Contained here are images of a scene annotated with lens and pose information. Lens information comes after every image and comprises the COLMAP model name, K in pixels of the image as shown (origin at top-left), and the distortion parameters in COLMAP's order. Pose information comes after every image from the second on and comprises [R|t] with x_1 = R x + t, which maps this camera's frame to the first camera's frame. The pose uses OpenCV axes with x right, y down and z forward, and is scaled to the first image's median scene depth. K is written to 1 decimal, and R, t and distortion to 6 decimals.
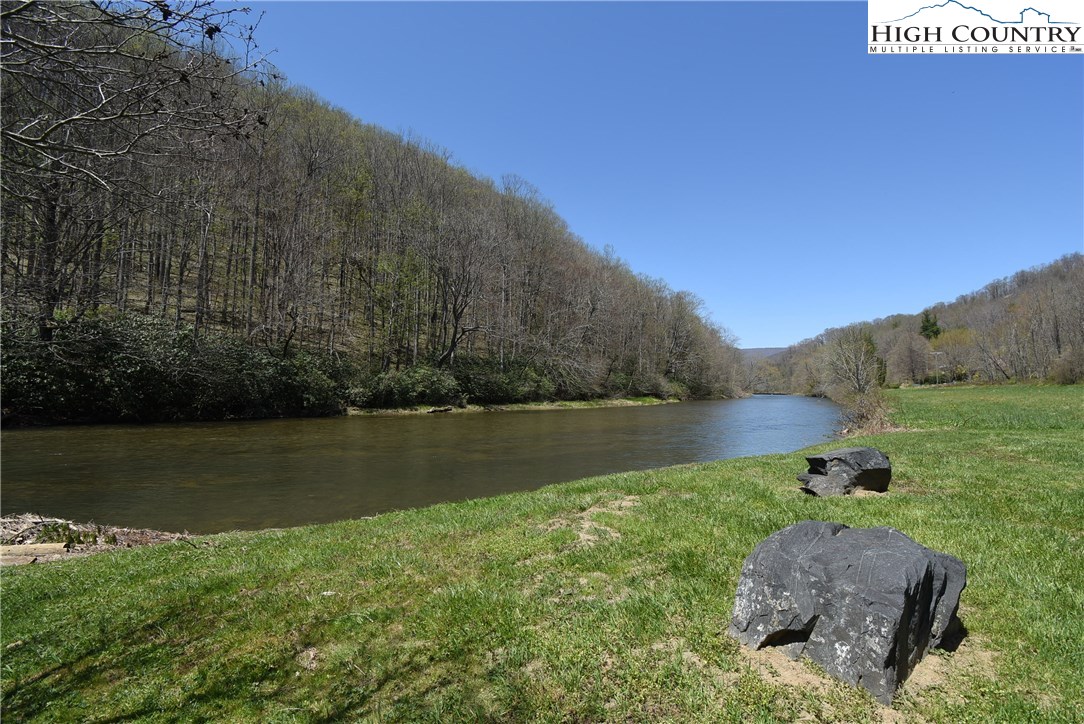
lens RADIAL K [[471.0, 0, 543.5], [0, 471.0, 370.2], [0, 0, 1]] dist [-0.015124, -0.000602]
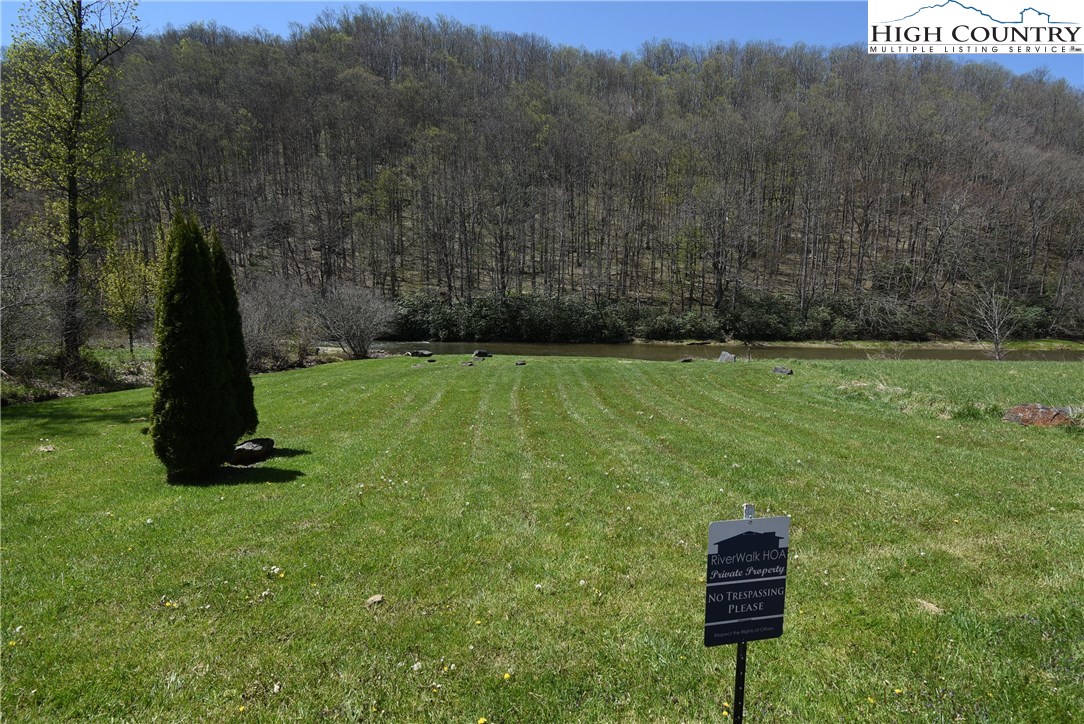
lens RADIAL K [[523.4, 0, 542.0], [0, 523.4, 362.0], [0, 0, 1]] dist [-0.001614, -0.000163]
pose [[0.579220, 0.071001, -0.812073, 0.746907], [0.027308, 0.993950, 0.106381, -0.034390], [0.814714, -0.083794, 0.573777, -0.244877]]
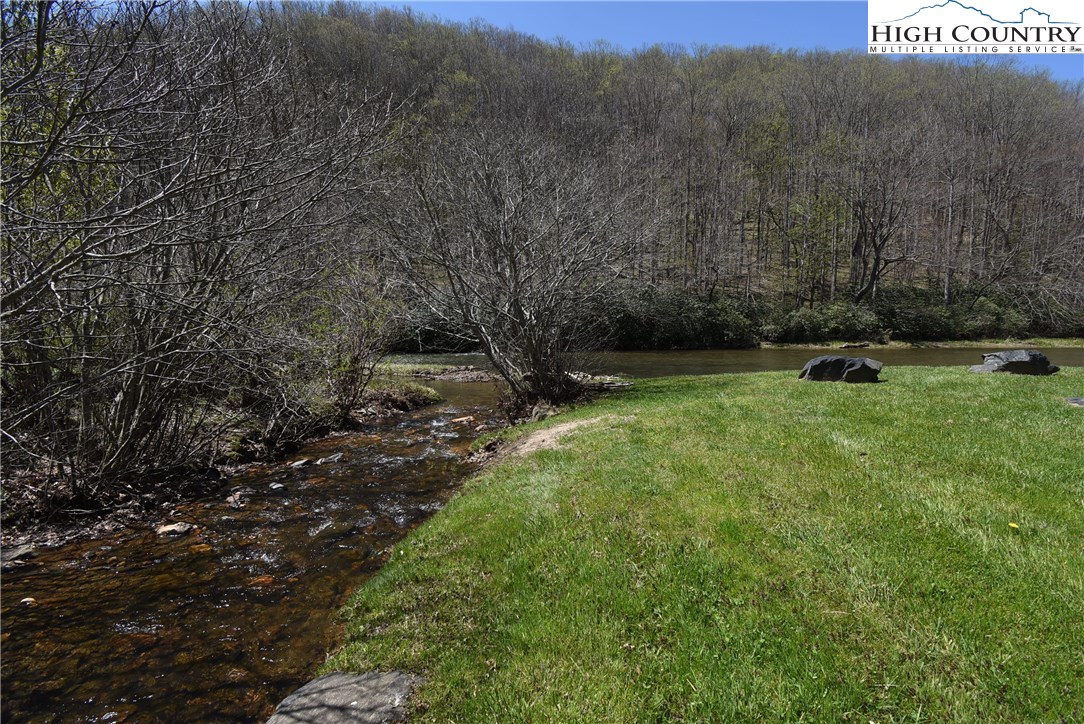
lens RADIAL K [[471.0, 0, 543.5], [0, 471.0, 370.2], [0, 0, 1]] dist [-0.015124, -0.000602]
pose [[0.660394, 0.051331, -0.749162, 0.092454], [0.045802, 0.993050, 0.108417, -0.002245], [0.749521, -0.105911, 0.653454, -0.156926]]
